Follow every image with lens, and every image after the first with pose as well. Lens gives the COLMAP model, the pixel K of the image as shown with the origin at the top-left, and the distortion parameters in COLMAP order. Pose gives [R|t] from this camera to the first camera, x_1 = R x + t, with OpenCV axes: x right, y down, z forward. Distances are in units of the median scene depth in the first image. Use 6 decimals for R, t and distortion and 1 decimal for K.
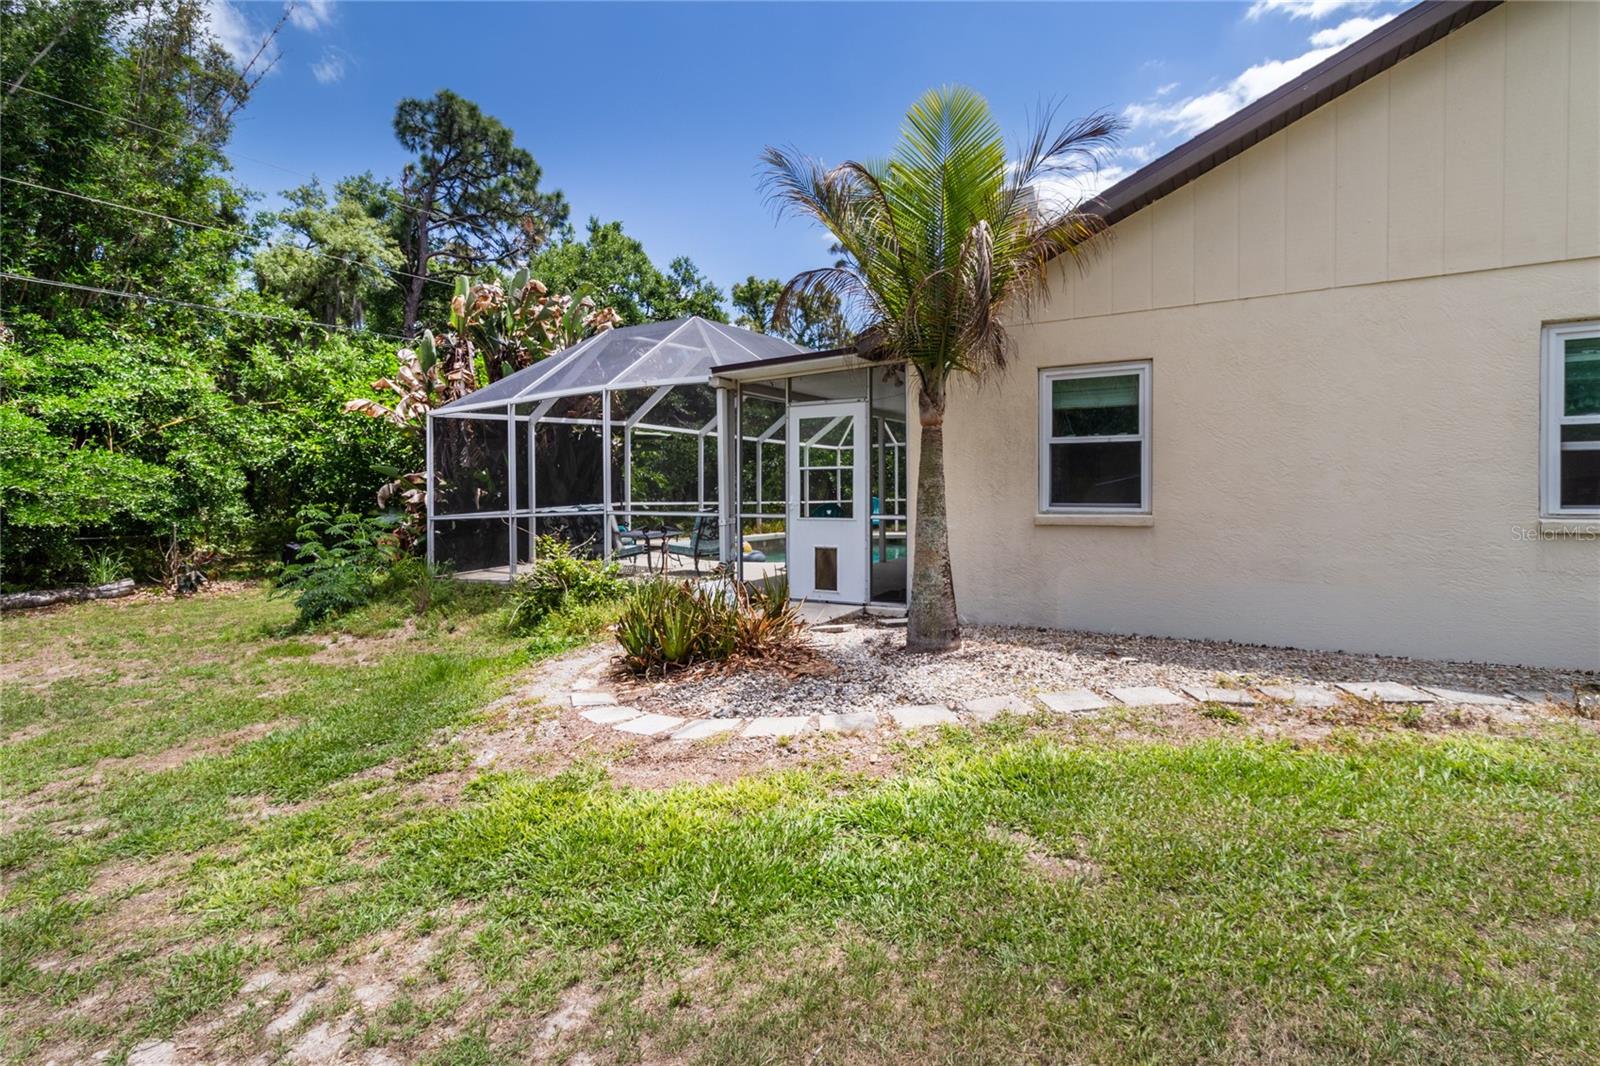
lens RADIAL K [[769.6, 0, 794.8], [0, 769.6, 499.6], [0, 0, 1]] dist [0.009616, 0.000616]
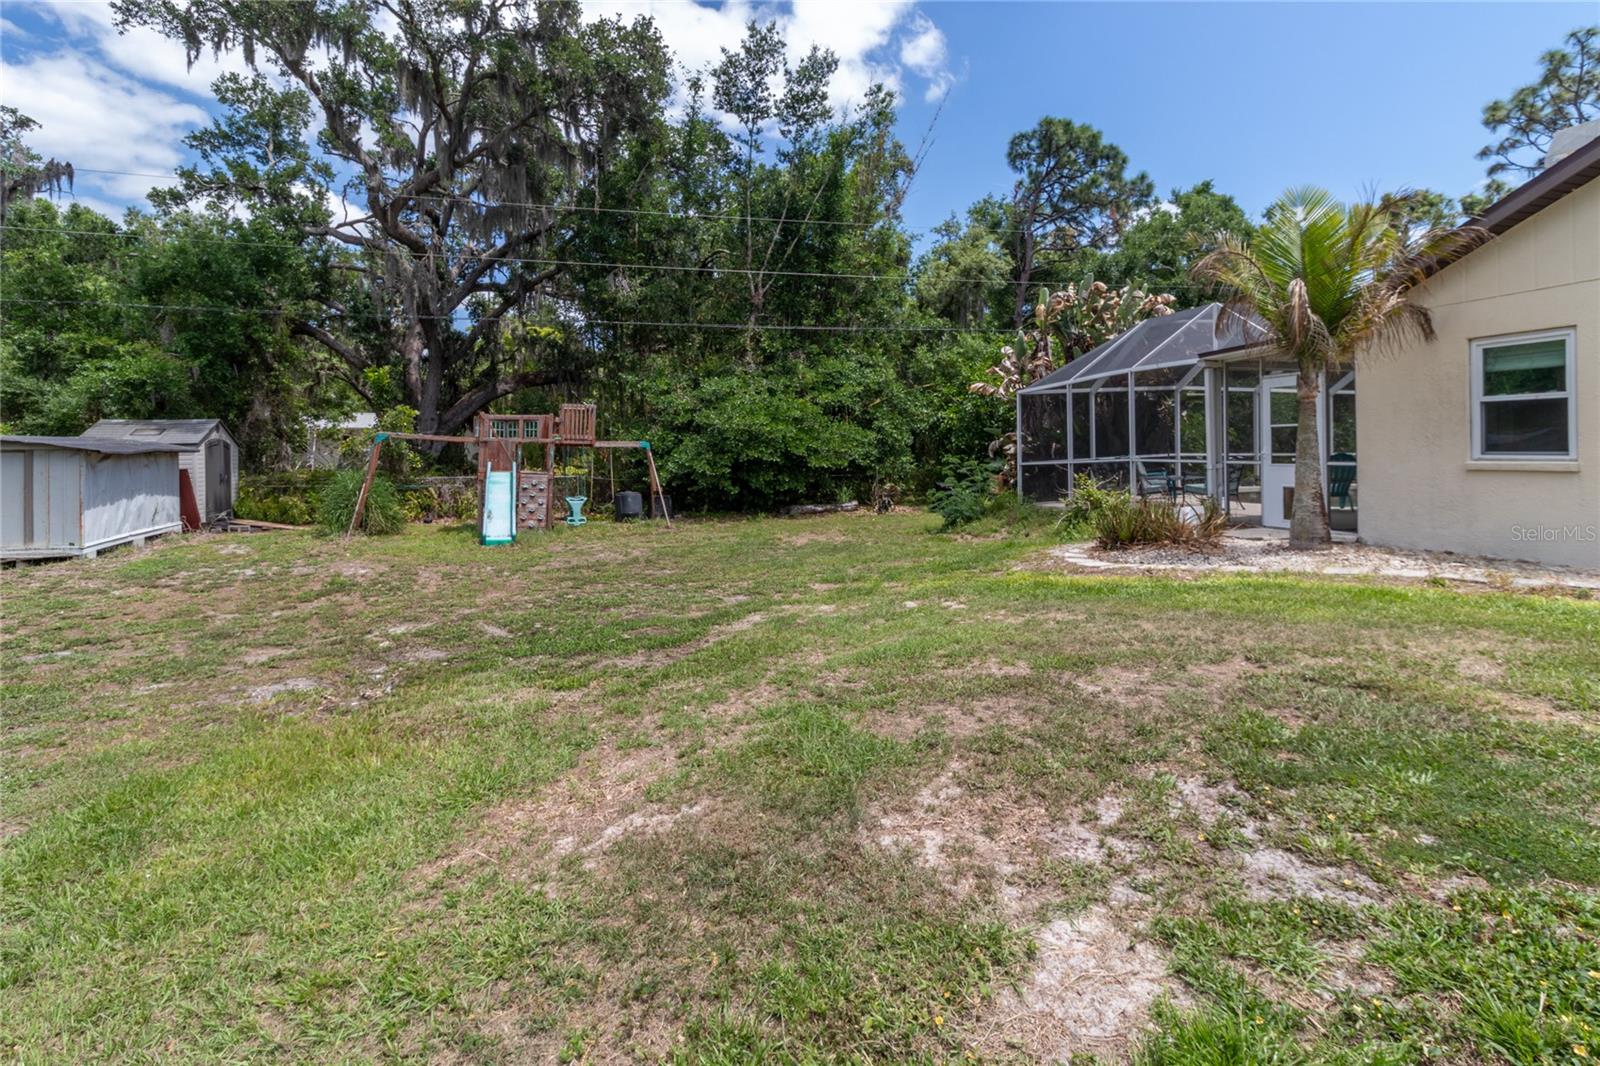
lens RADIAL K [[769.5, 0, 813.0], [0, 769.5, 450.7], [0, 0, 1]] dist [0.003032, 0.000011]
pose [[0.739551, -0.003106, -0.673094, 0.173945], [0.001129, 0.999994, -0.003373, 0.002825], [0.673100, 0.001734, 0.739550, -0.270755]]
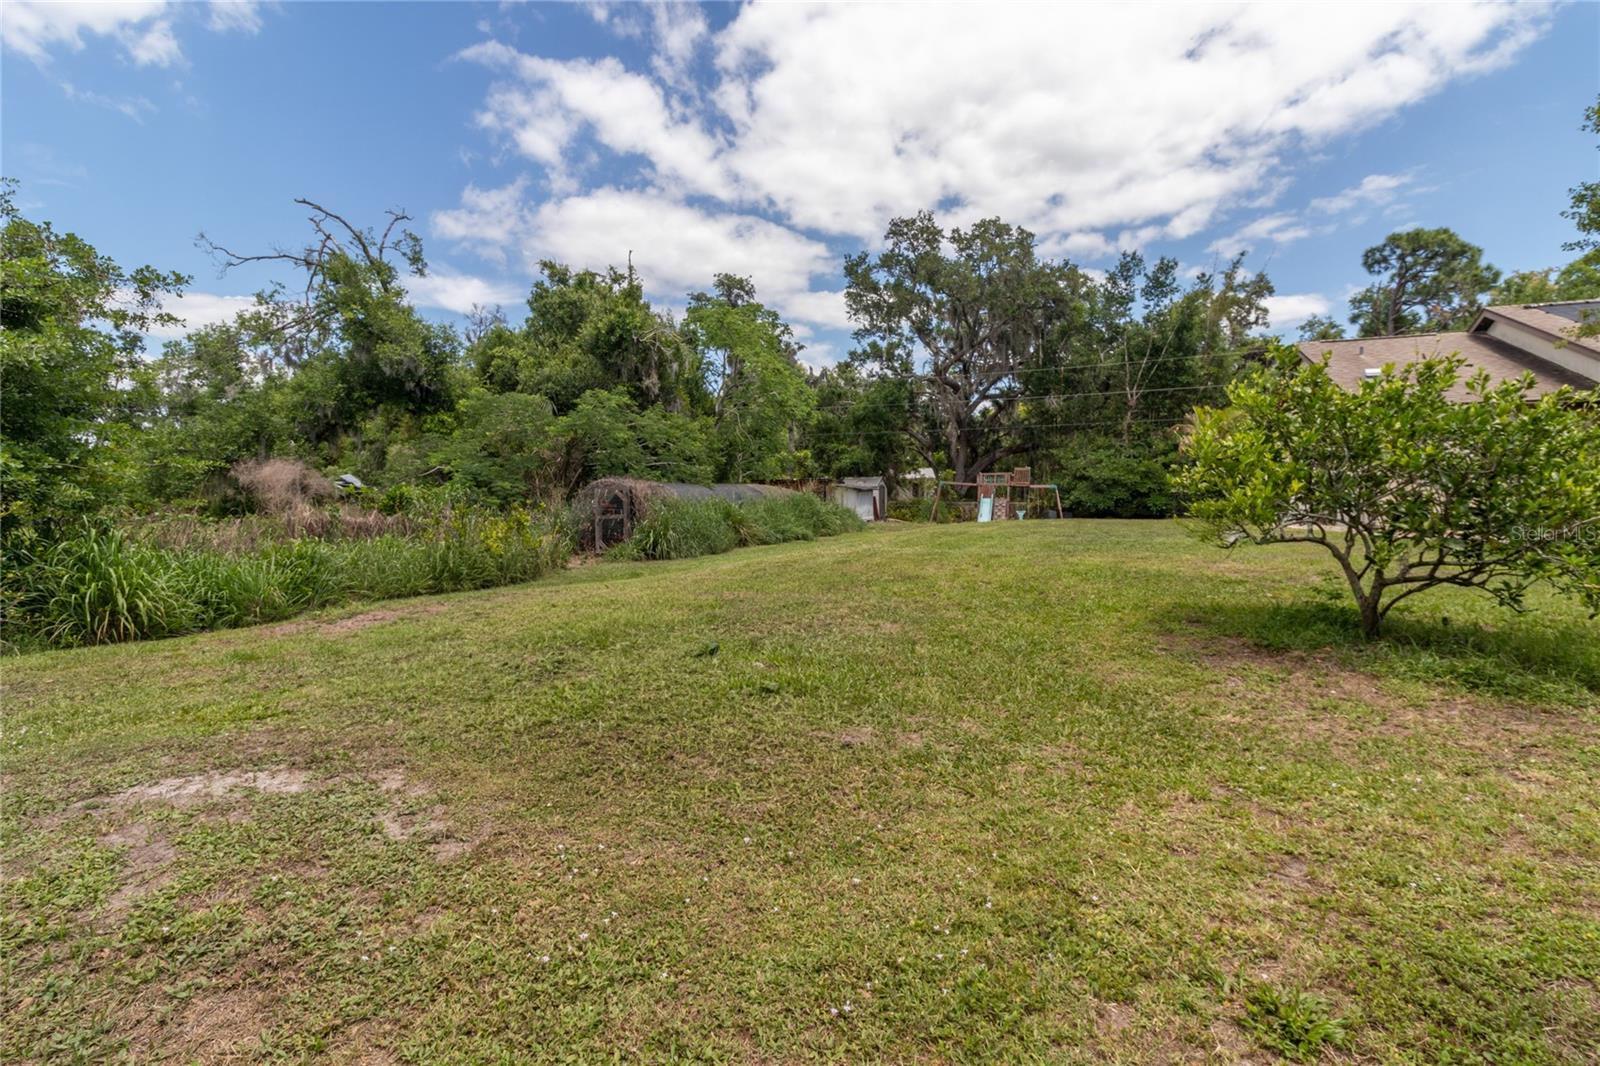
lens RADIAL K [[759.9, 0, 825.1], [0, 759.9, 514.7], [0, 0, 1]] dist [0.004733, 0.001479]
pose [[0.188943, 0.023352, -0.981710, 1.621980], [-0.003338, 0.999727, 0.023139, 0.029099], [0.981982, -0.001095, 0.188970, -0.815238]]
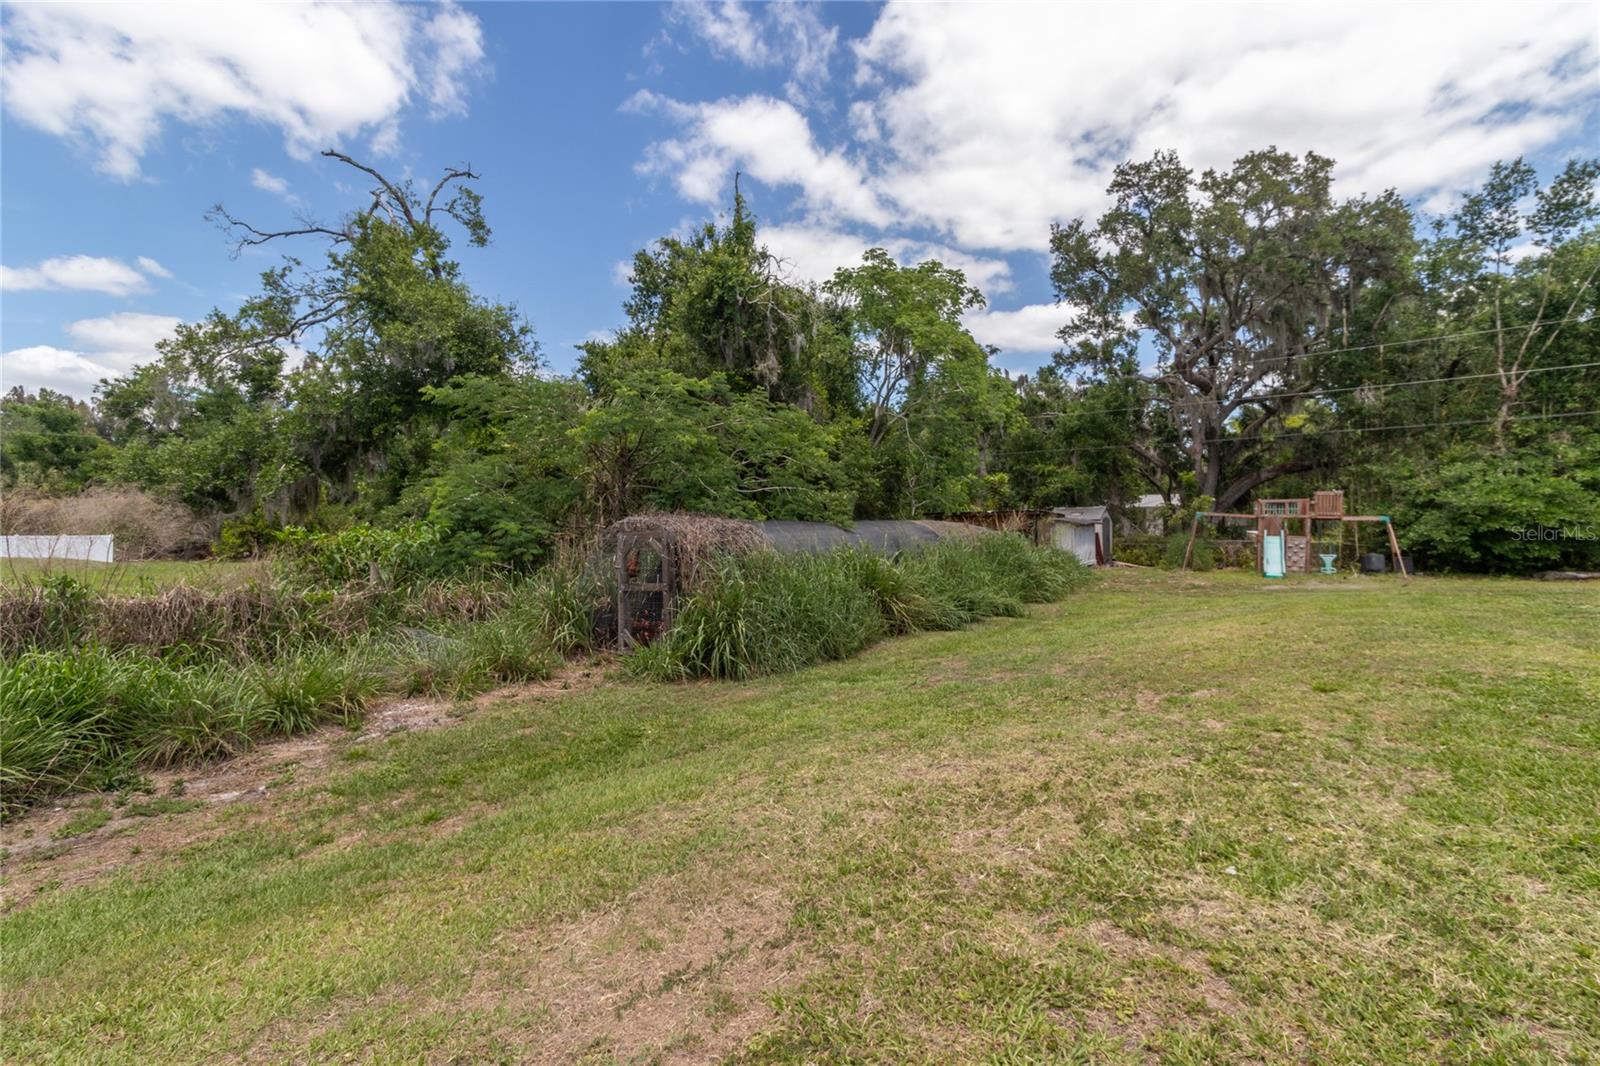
lens RADIAL K [[759.9, 0, 825.1], [0, 759.9, 514.7], [0, 0, 1]] dist [0.004733, 0.001479]
pose [[-0.057279, -0.015578, -0.998237, 0.981197], [-0.001513, 0.999878, -0.015517, 0.008644], [0.998357, 0.000622, -0.057295, -0.725750]]
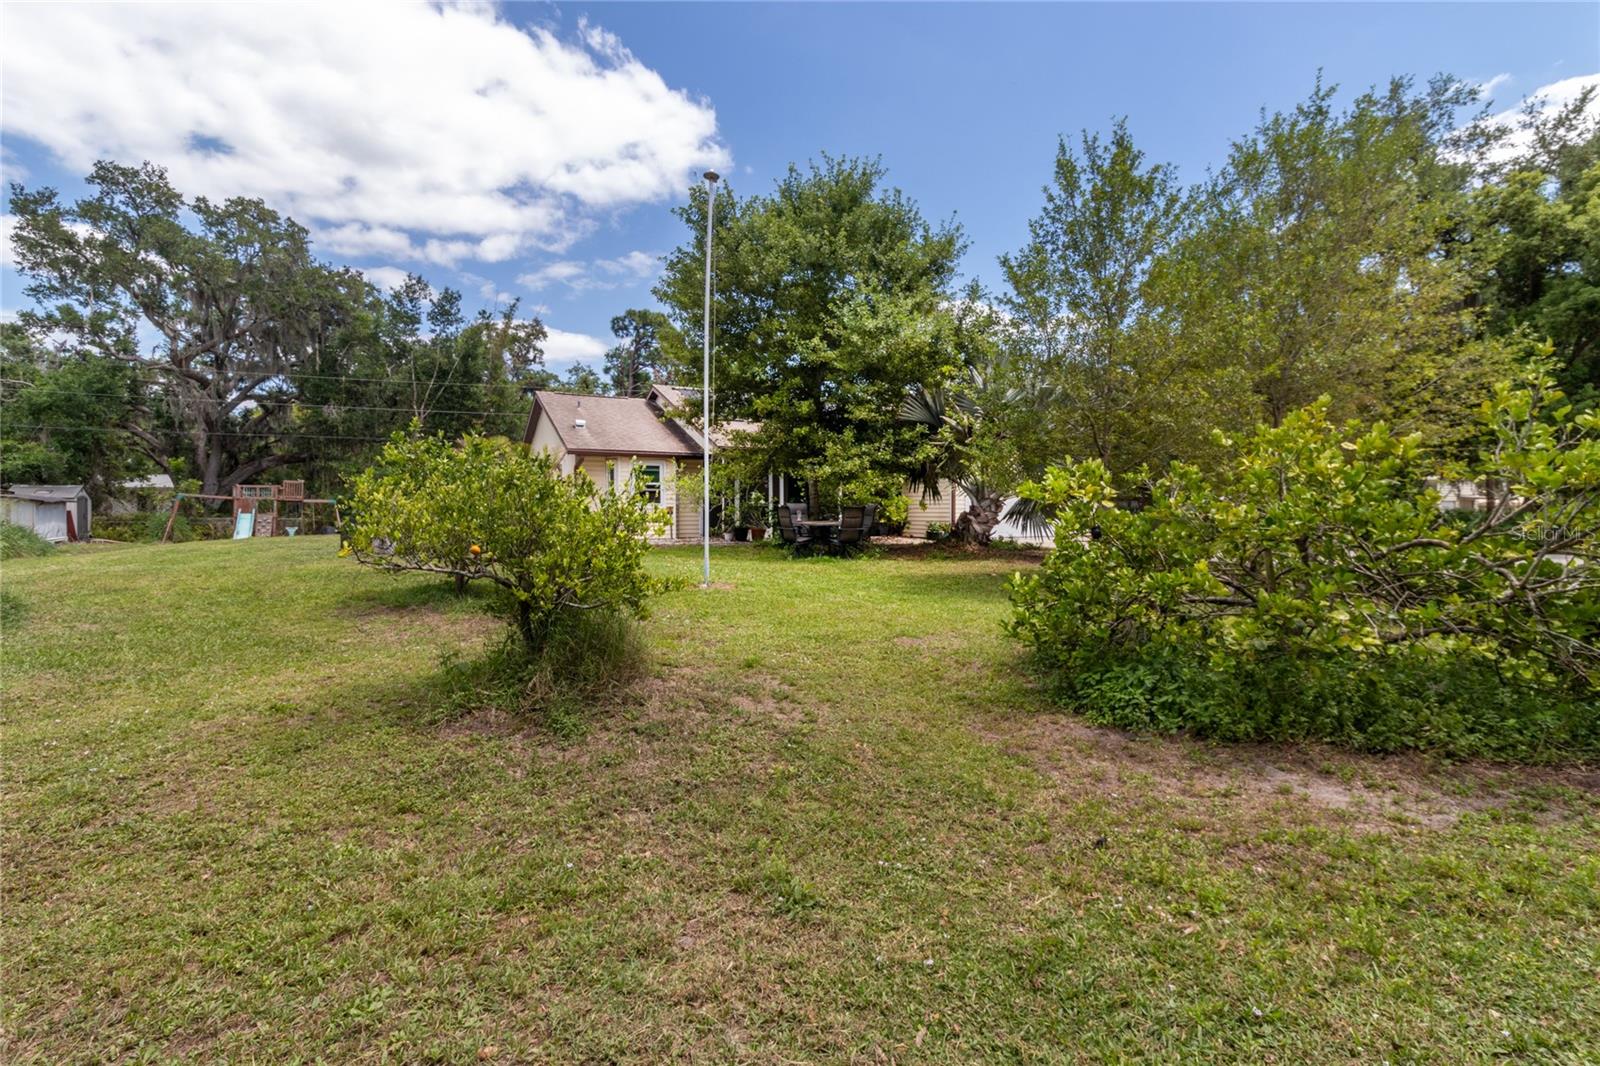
lens RADIAL K [[767.9, 0, 805.5], [0, 767.9, 514.0], [0, 0, 1]] dist [0.012637, -0.000341]
pose [[0.849097, 0.004917, -0.528214, 1.873305], [-0.006915, 0.999974, -0.001808, 0.025201], [0.528191, 0.005188, 0.849109, -0.881696]]
